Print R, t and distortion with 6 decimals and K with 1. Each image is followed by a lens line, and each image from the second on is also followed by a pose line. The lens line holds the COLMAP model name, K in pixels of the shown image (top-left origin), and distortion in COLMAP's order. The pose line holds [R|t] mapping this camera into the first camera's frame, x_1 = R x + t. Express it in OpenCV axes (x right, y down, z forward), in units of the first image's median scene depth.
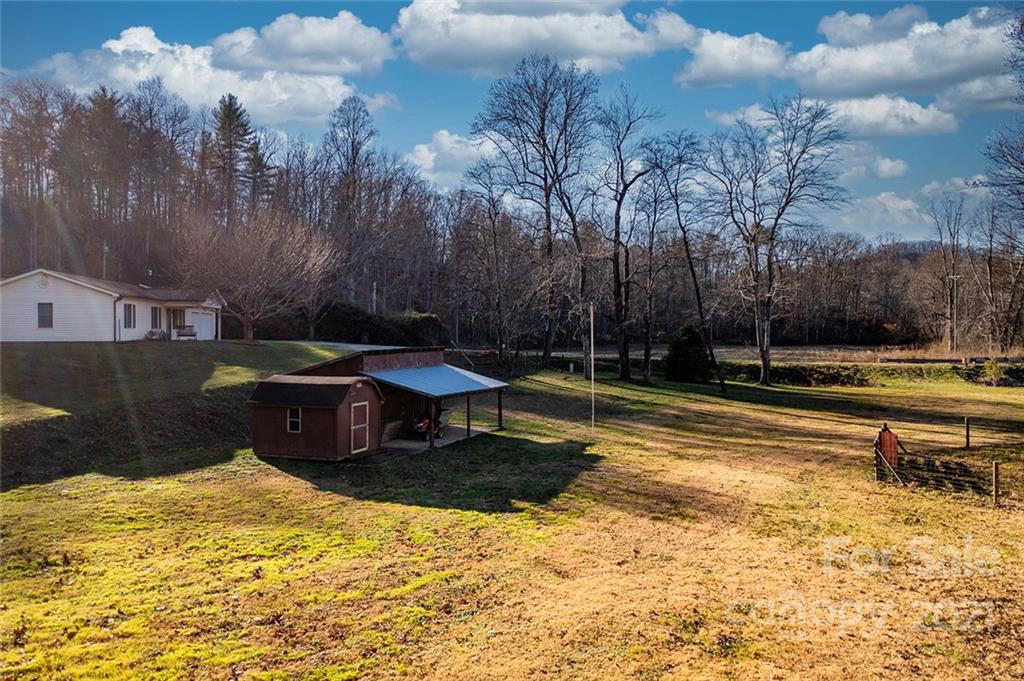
lens RADIAL K [[807.2, 0, 509.7], [0, 807.2, 339.1], [0, 0, 1]] dist [-0.021091, 0.002884]
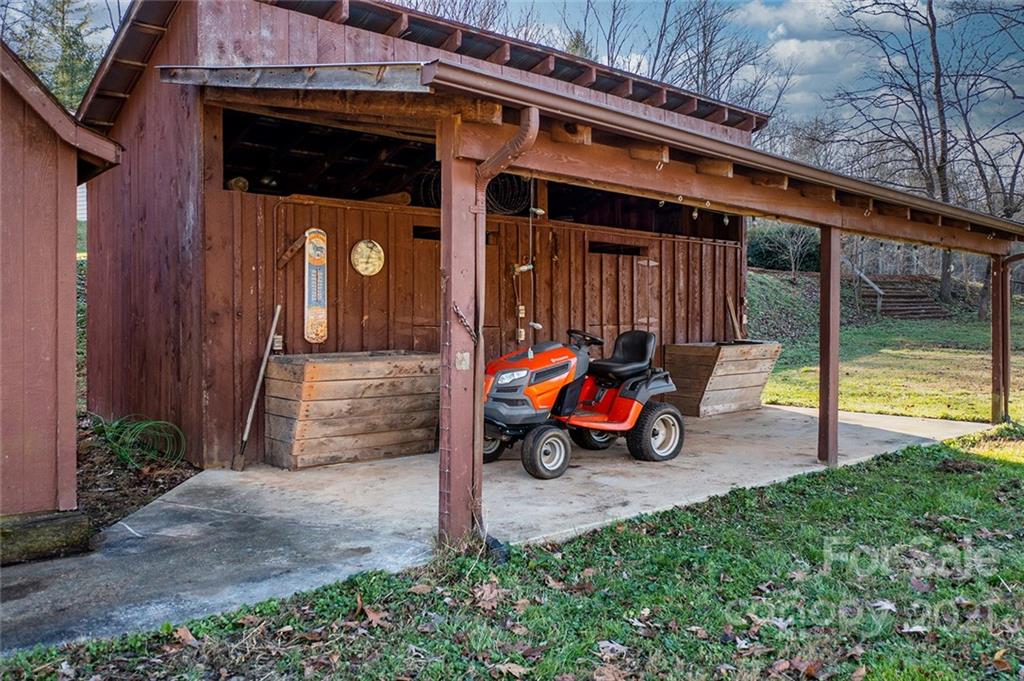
lens RADIAL K [[807.2, 0, 509.7], [0, 807.2, 339.1], [0, 0, 1]] dist [-0.021091, 0.002884]
pose [[0.883460, 0.007466, -0.468446, -0.018058], [-0.005018, 0.999966, 0.006474, 0.054745], [0.468479, -0.003369, 0.883468, 0.479208]]
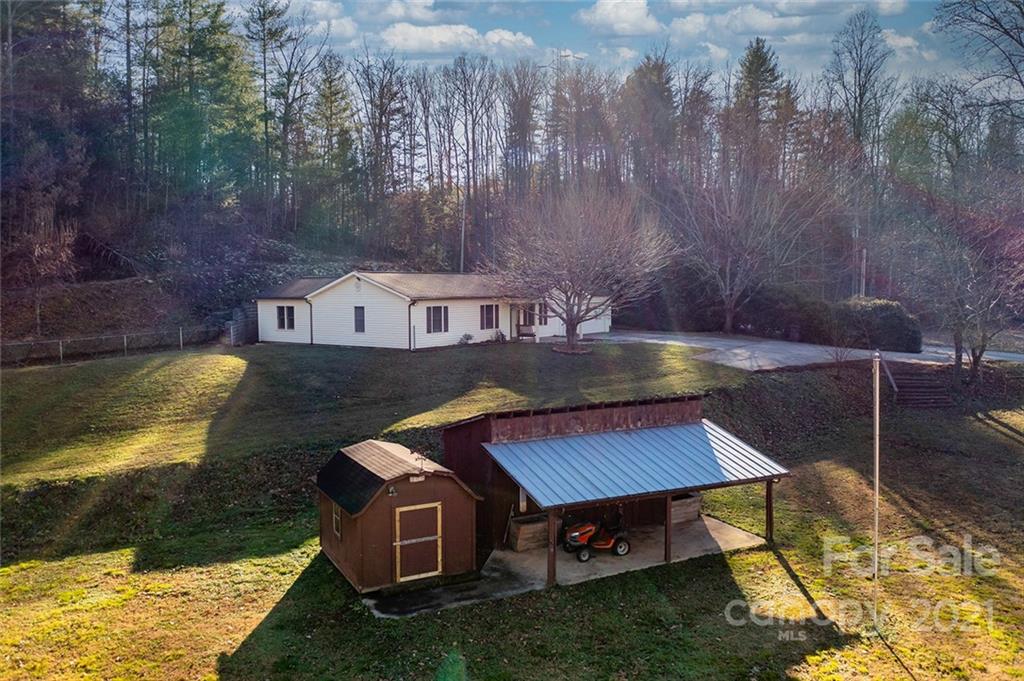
lens RADIAL K [[807.2, 0, 509.7], [0, 807.2, 339.1], [0, 0, 1]] dist [-0.021091, 0.002884]
pose [[0.743393, 0.042335, -0.667514, 0.149222], [-0.001231, 0.998080, 0.061929, -0.047659], [0.668854, -0.045216, 0.742018, 0.285270]]
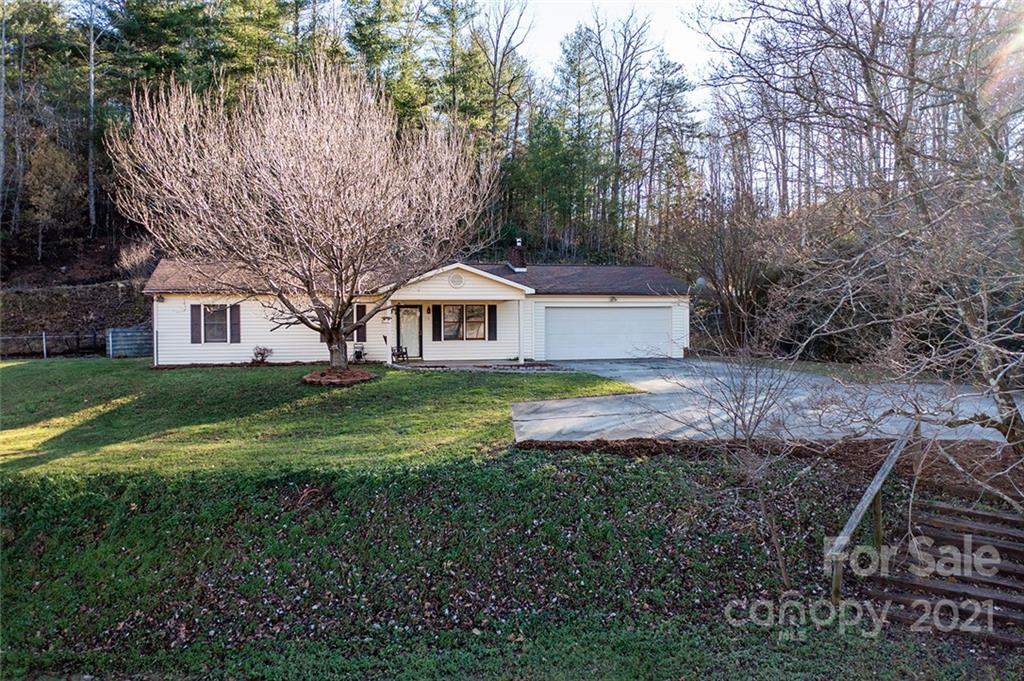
lens RADIAL K [[807.2, 0, 509.7], [0, 807.2, 339.1], [0, 0, 1]] dist [-0.021091, 0.002884]
pose [[0.166157, 0.019874, -0.985899, 0.128730], [0.000774, 0.999794, 0.020285, -0.022158], [0.986099, -0.004133, 0.166107, 0.846481]]
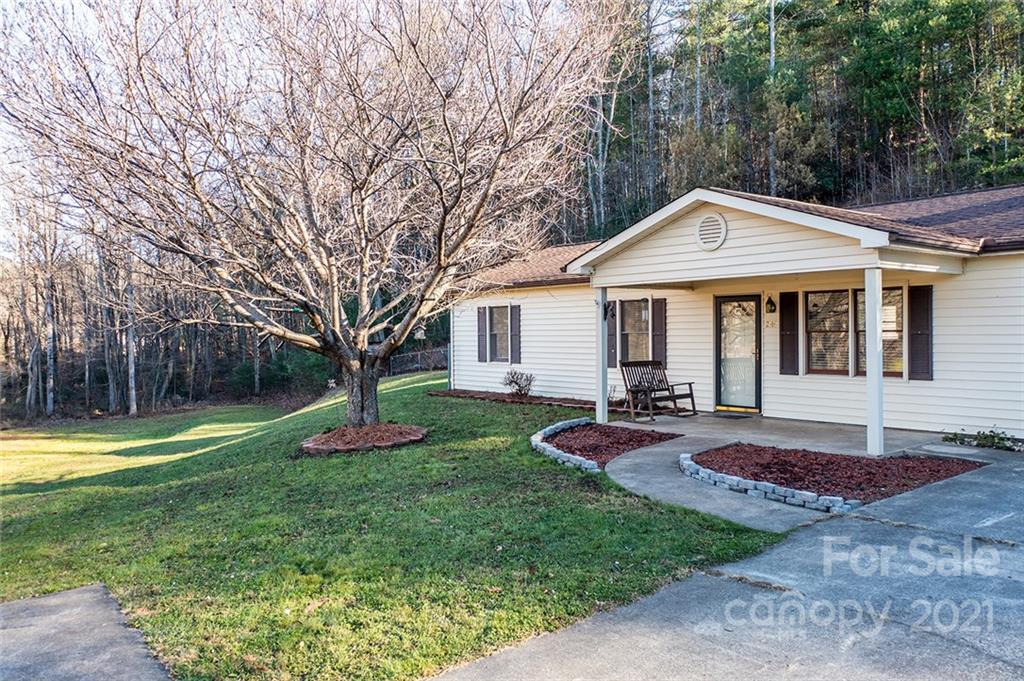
lens RADIAL K [[807.2, 0, 509.7], [0, 807.2, 339.1], [0, 0, 1]] dist [-0.021091, 0.002884]
pose [[-0.840962, 0.013573, -0.540924, -0.188233], [0.007431, 0.999881, 0.013536, -0.024048], [0.541043, 0.007363, -0.840963, 1.027070]]
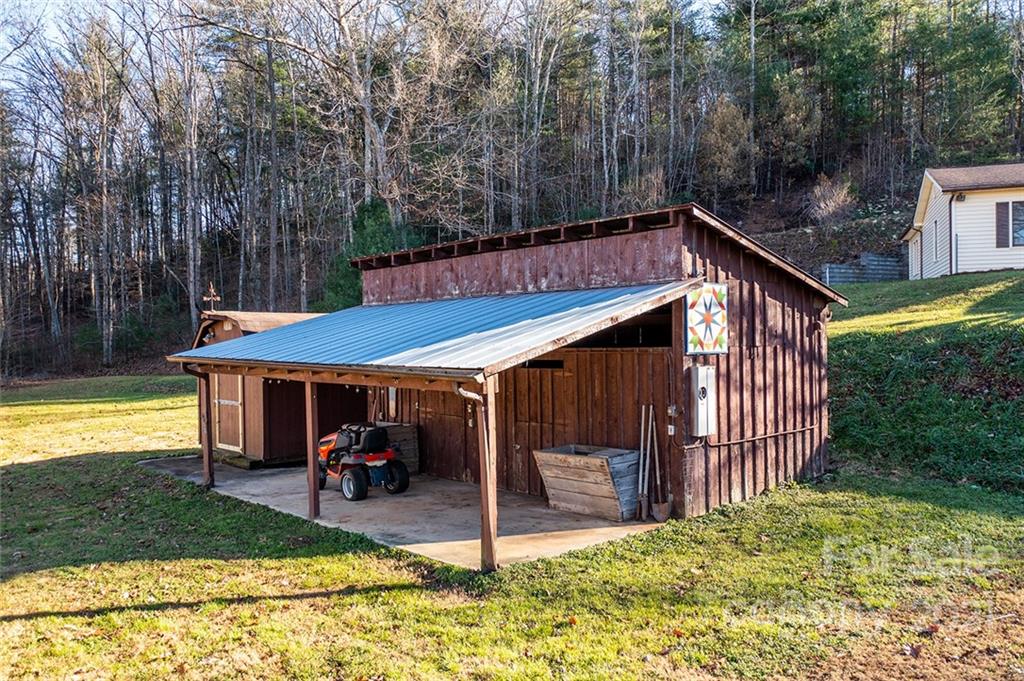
lens RADIAL K [[807.2, 0, 509.7], [0, 807.2, 339.1], [0, 0, 1]] dist [-0.021091, 0.002884]
pose [[-0.442649, 0.007811, -0.896661, 0.106596], [0.003832, 0.999969, 0.006819, 0.031275], [0.896687, -0.000418, -0.442665, 0.702447]]
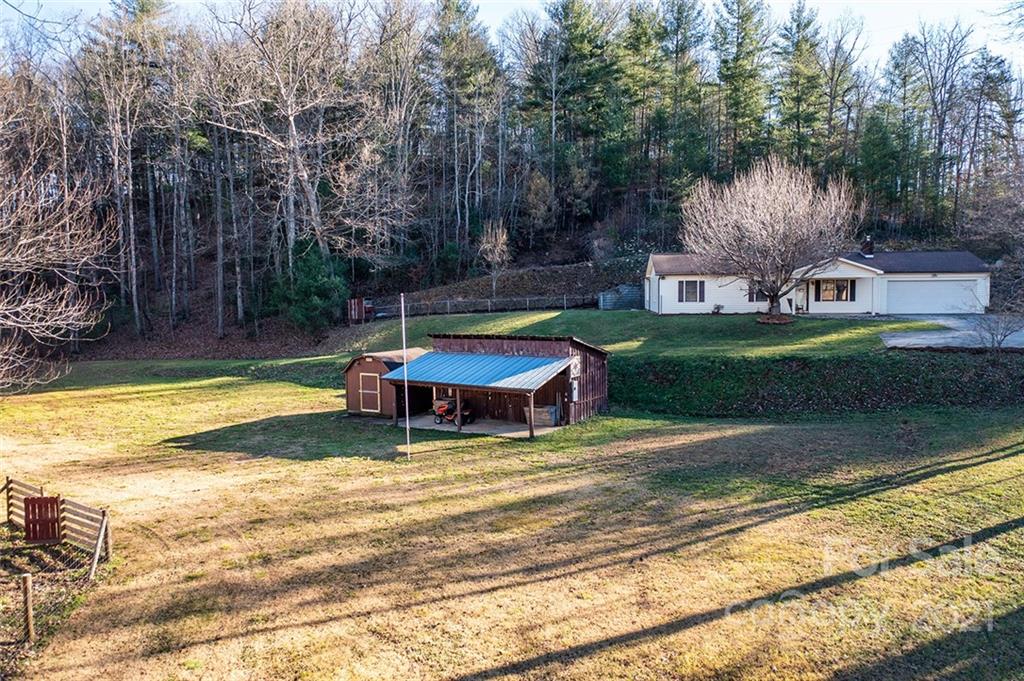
lens RADIAL K [[807.2, 0, 509.7], [0, 807.2, 339.1], [0, 0, 1]] dist [-0.021091, 0.002884]
pose [[-0.182935, 0.070486, -0.980595, 0.509256], [0.003536, 0.997467, 0.071039, -0.032448], [0.983119, 0.009528, -0.182721, 0.723961]]
